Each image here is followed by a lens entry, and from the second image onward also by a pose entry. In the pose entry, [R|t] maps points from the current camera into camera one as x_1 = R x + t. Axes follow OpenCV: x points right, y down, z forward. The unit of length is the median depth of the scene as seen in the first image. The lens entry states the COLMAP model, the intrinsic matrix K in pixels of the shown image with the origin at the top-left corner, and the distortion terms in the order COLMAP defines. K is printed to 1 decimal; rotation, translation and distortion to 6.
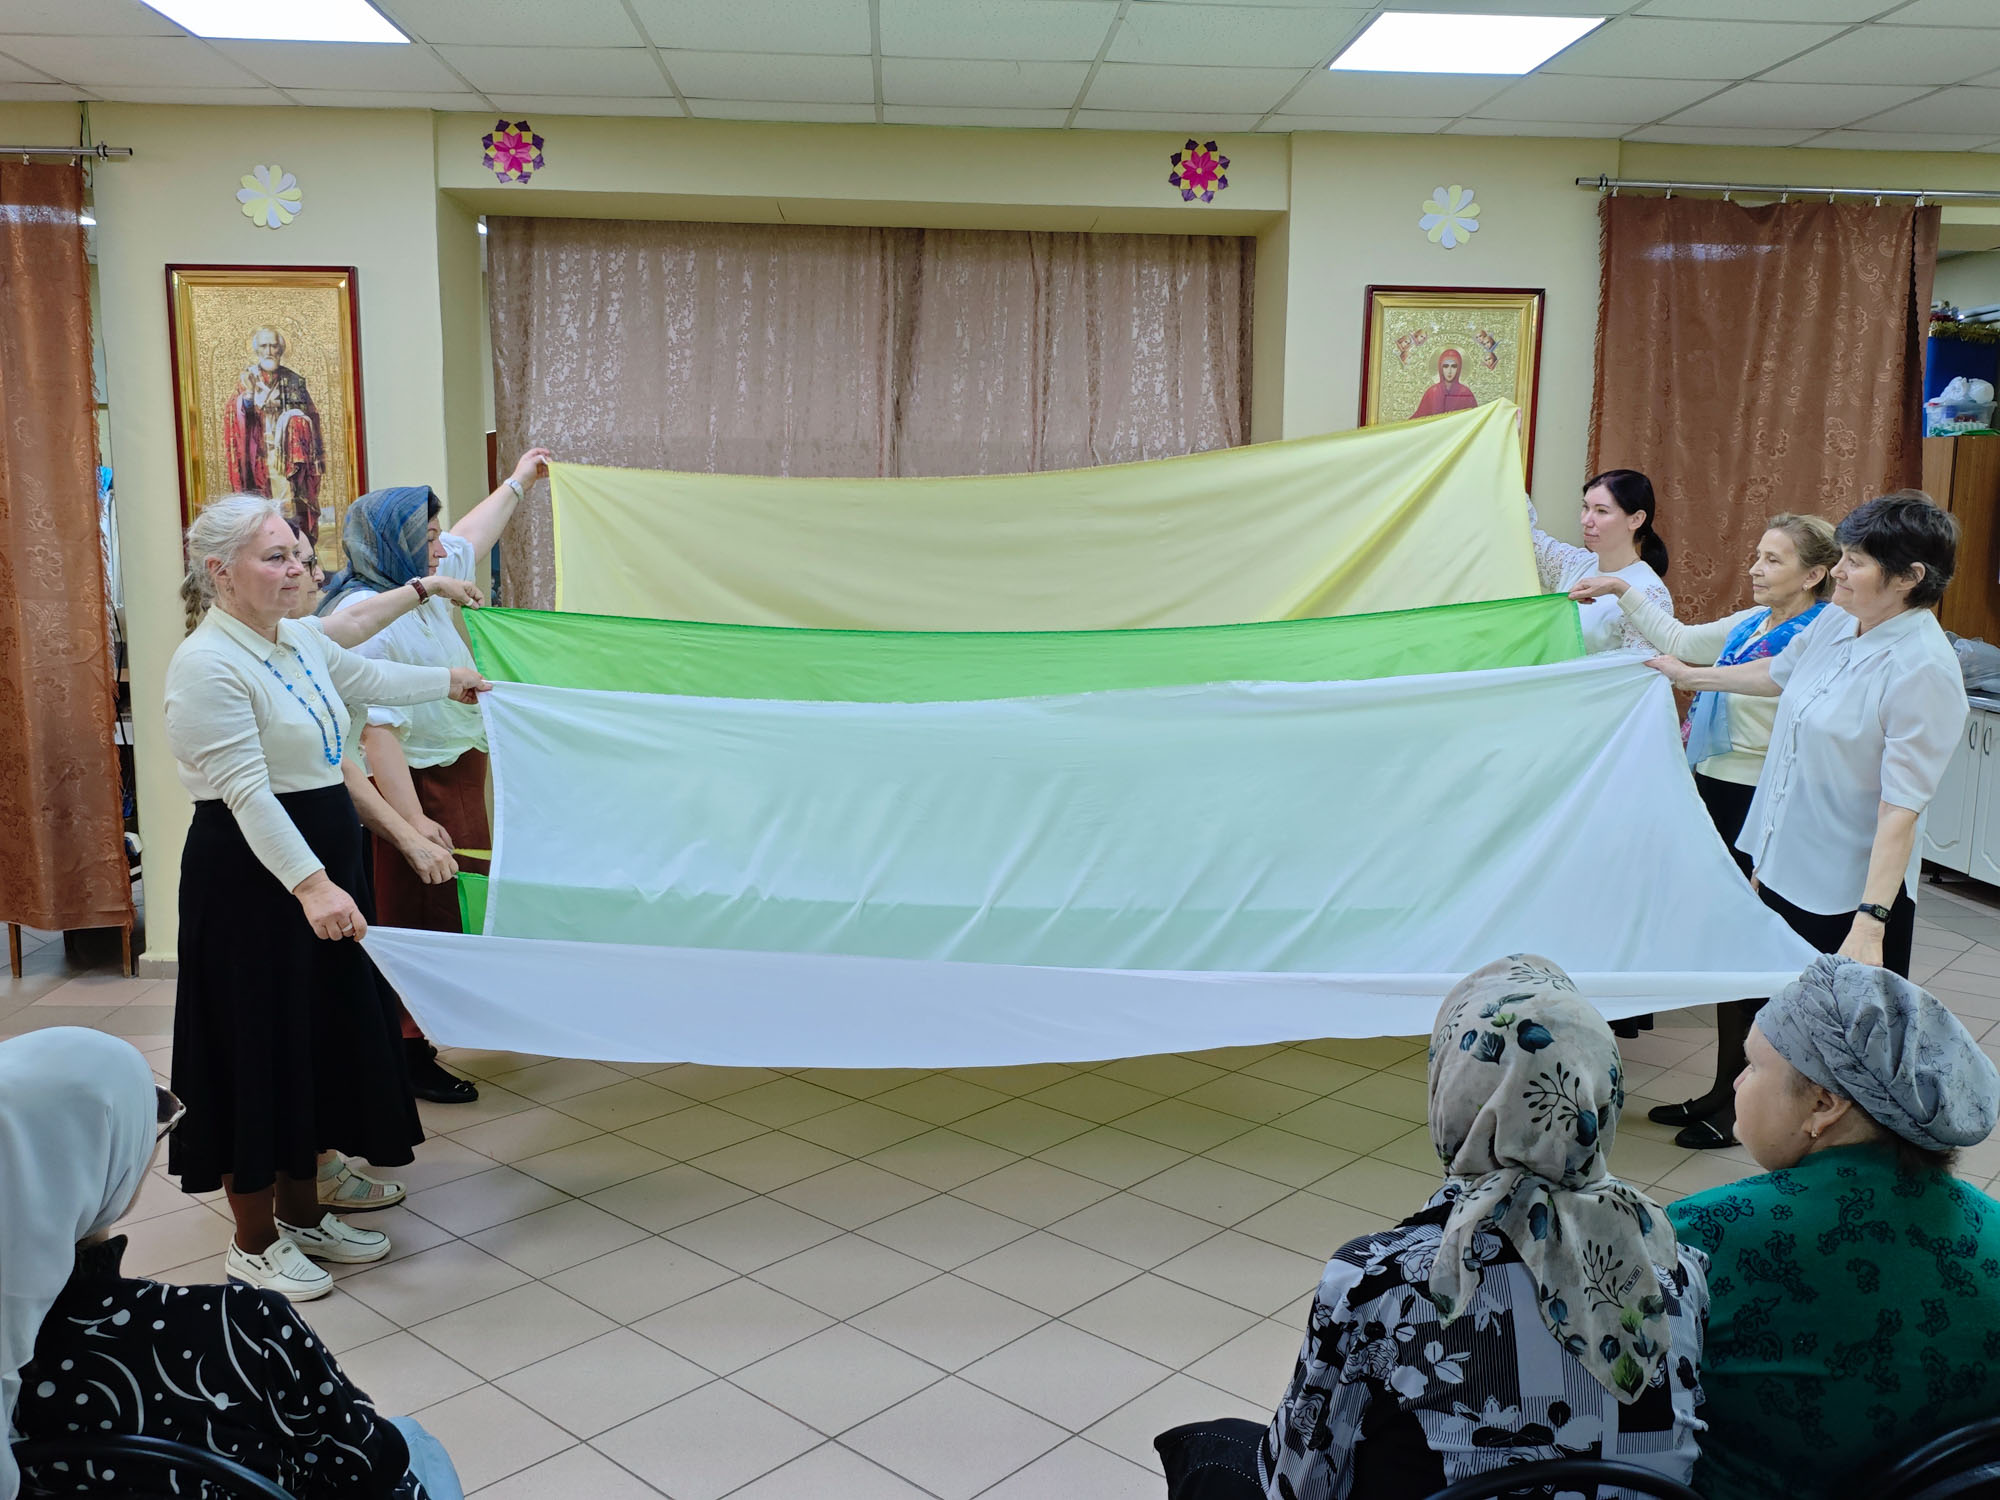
lens RADIAL K [[1710.8, 0, 1001.7], [0, 1710.8, 762.0], [0, 0, 1]] dist [0.026513, -0.074795]
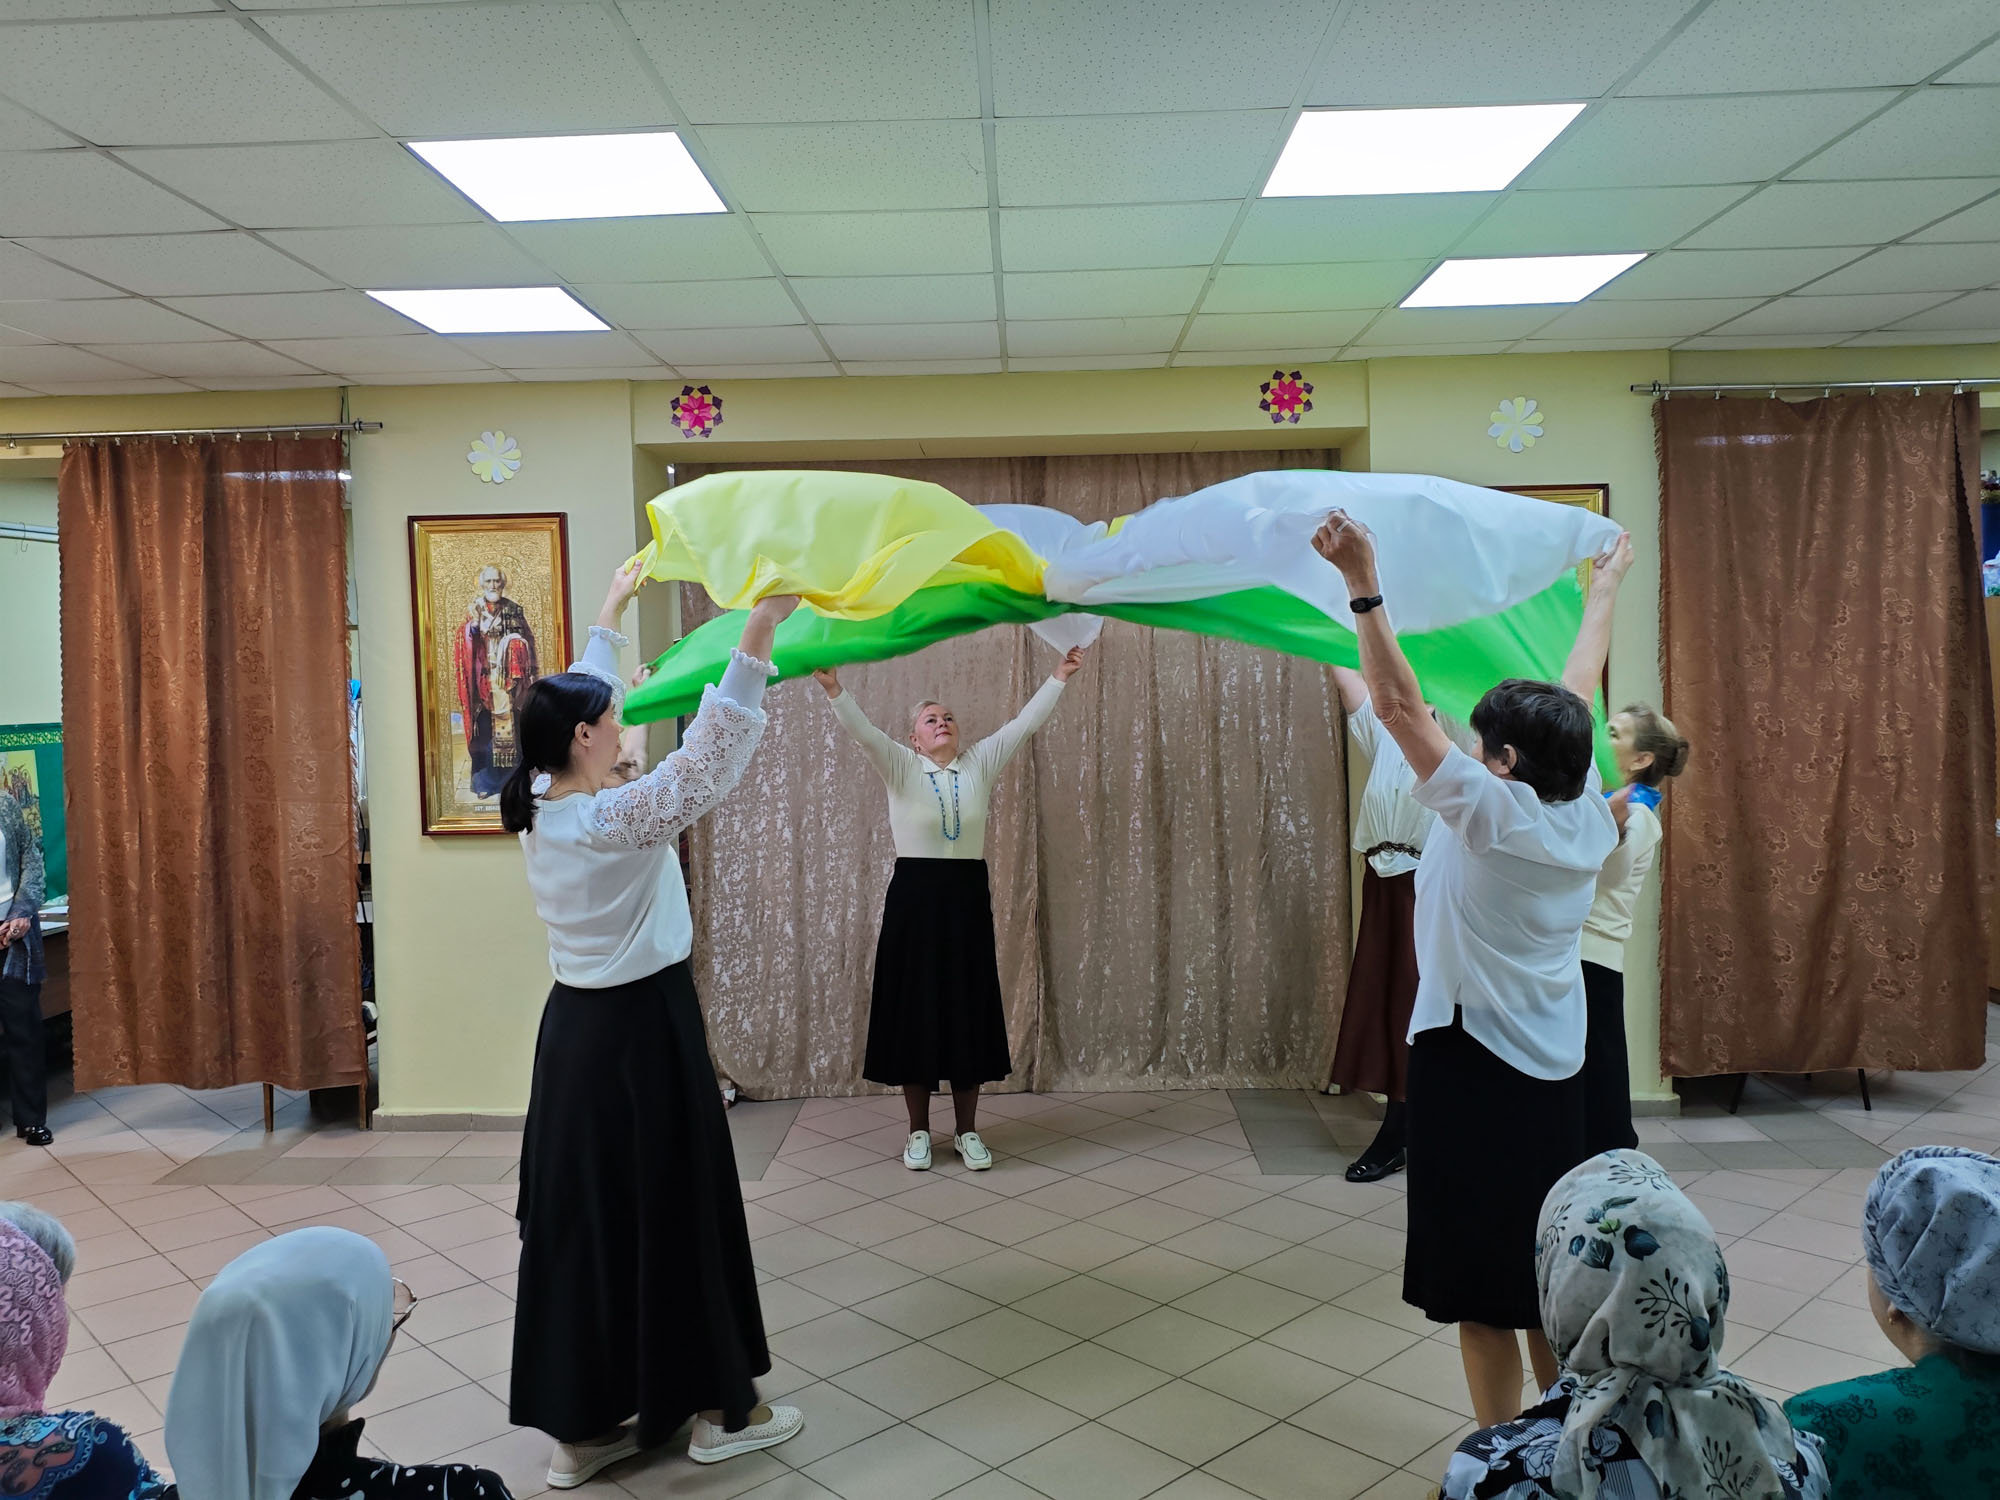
lens RADIAL K [[1539.8, 0, 982.7], [0, 1539.8, 721.0], [0, 0, 1]] dist [0.029933, -0.060513]
pose [[0.995384, -0.031773, -0.090563, 0.000530], [0.020785, 0.992582, -0.119791, -0.013168], [0.093698, 0.117356, 0.988660, -0.006006]]
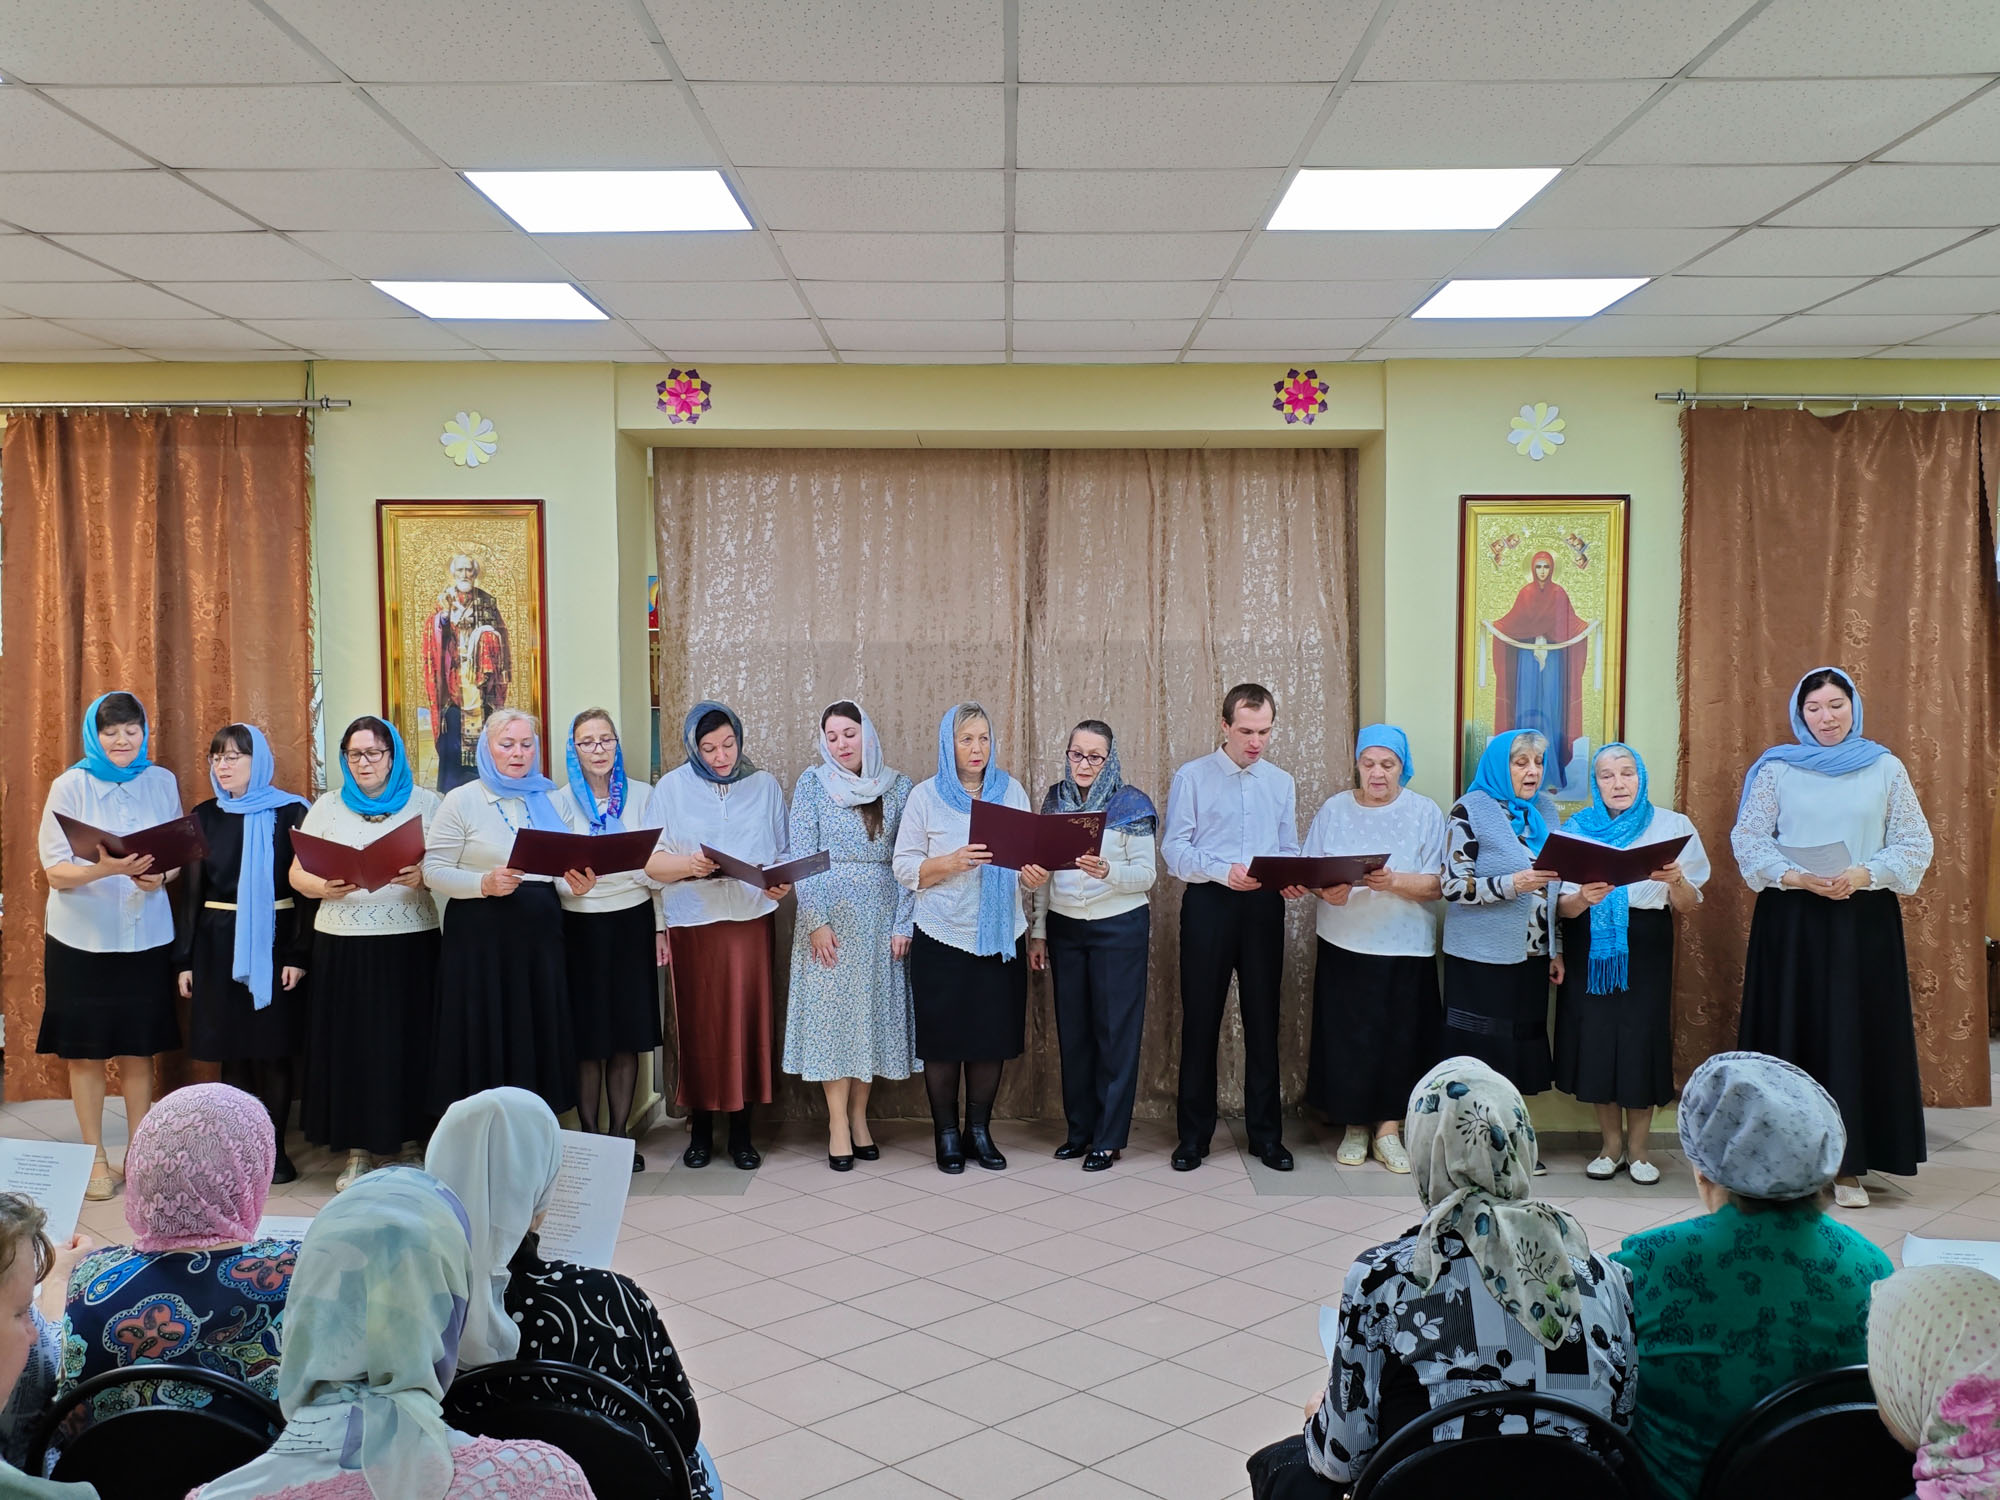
lens RADIAL K [[1922.6, 0, 998.1], [0, 1922.6, 747.8], [0, 0, 1]] dist [0.048318, 0.000000]
pose [[0.997716, -0.011864, -0.066503, 0.001603], [0.004501, 0.993943, -0.109804, 0.012429], [0.067403, 0.109254, 0.991726, -0.212453]]
